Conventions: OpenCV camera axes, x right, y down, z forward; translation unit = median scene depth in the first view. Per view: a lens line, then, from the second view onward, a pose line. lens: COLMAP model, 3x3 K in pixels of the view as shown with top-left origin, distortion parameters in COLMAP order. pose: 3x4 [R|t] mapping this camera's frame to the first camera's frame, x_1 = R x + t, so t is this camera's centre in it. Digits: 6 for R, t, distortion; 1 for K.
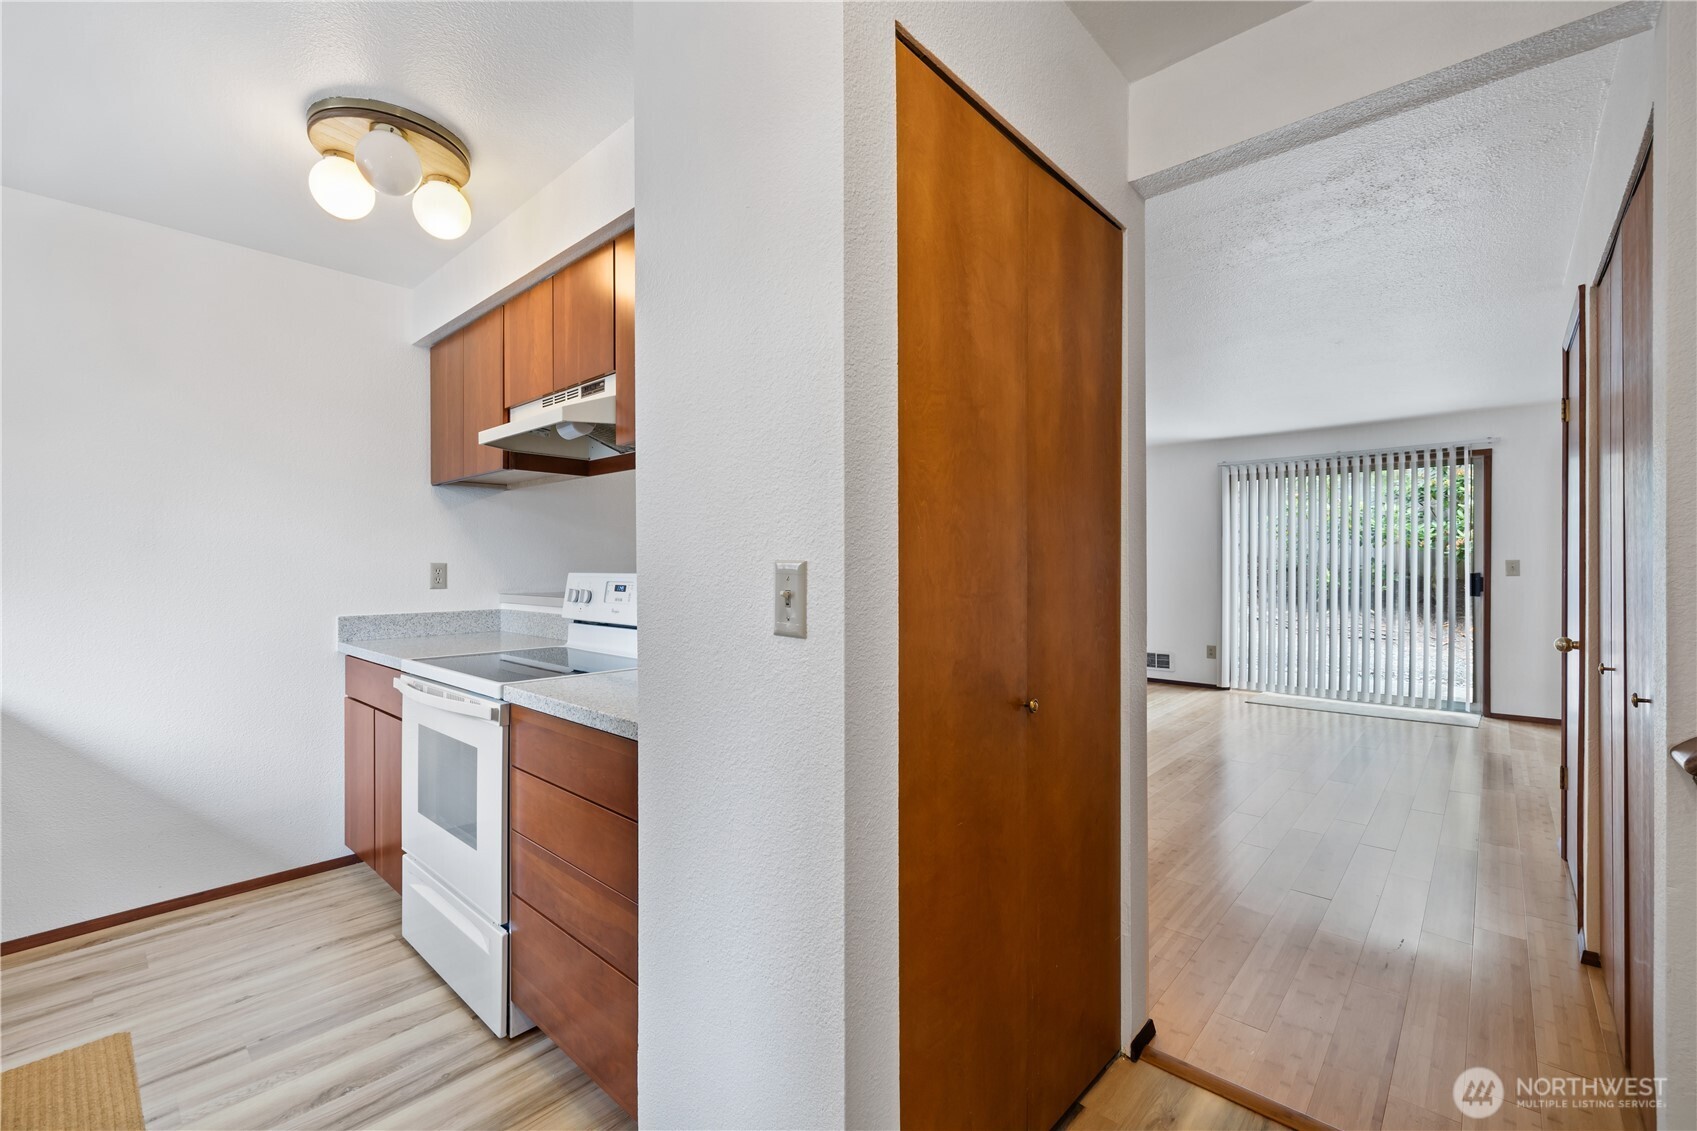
lens RADIAL K [[713.3, 0, 842.1], [0, 713.3, 564.7], [0, 0, 1]] dist [-0.001079, -0.000063]
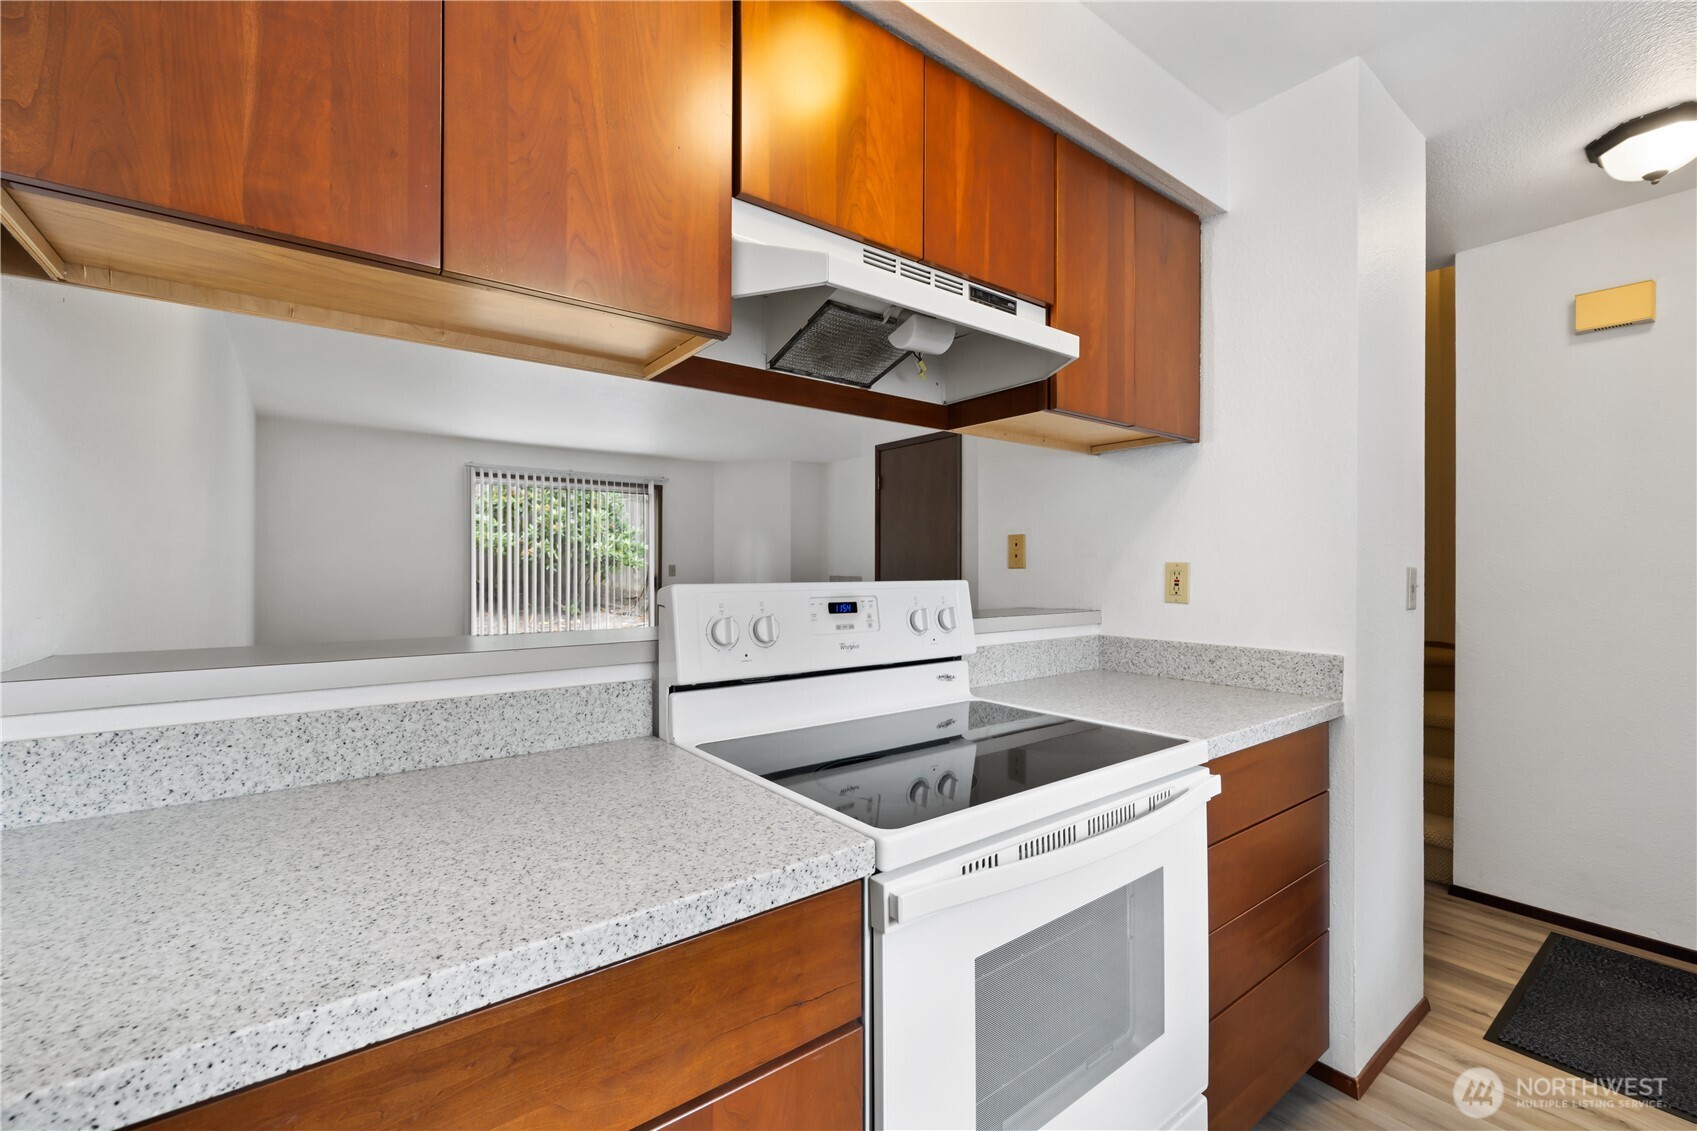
lens RADIAL K [[713.3, 0, 843.1], [0, 713.3, 569.2], [0, 0, 1]] dist [-0.001079, -0.000063]
pose [[0.182340, -0.000884, 0.983235, -0.237264], [-0.000256, 1.000000, 0.000947, 0.000184], [-0.983236, -0.000424, 0.182340, 0.236366]]
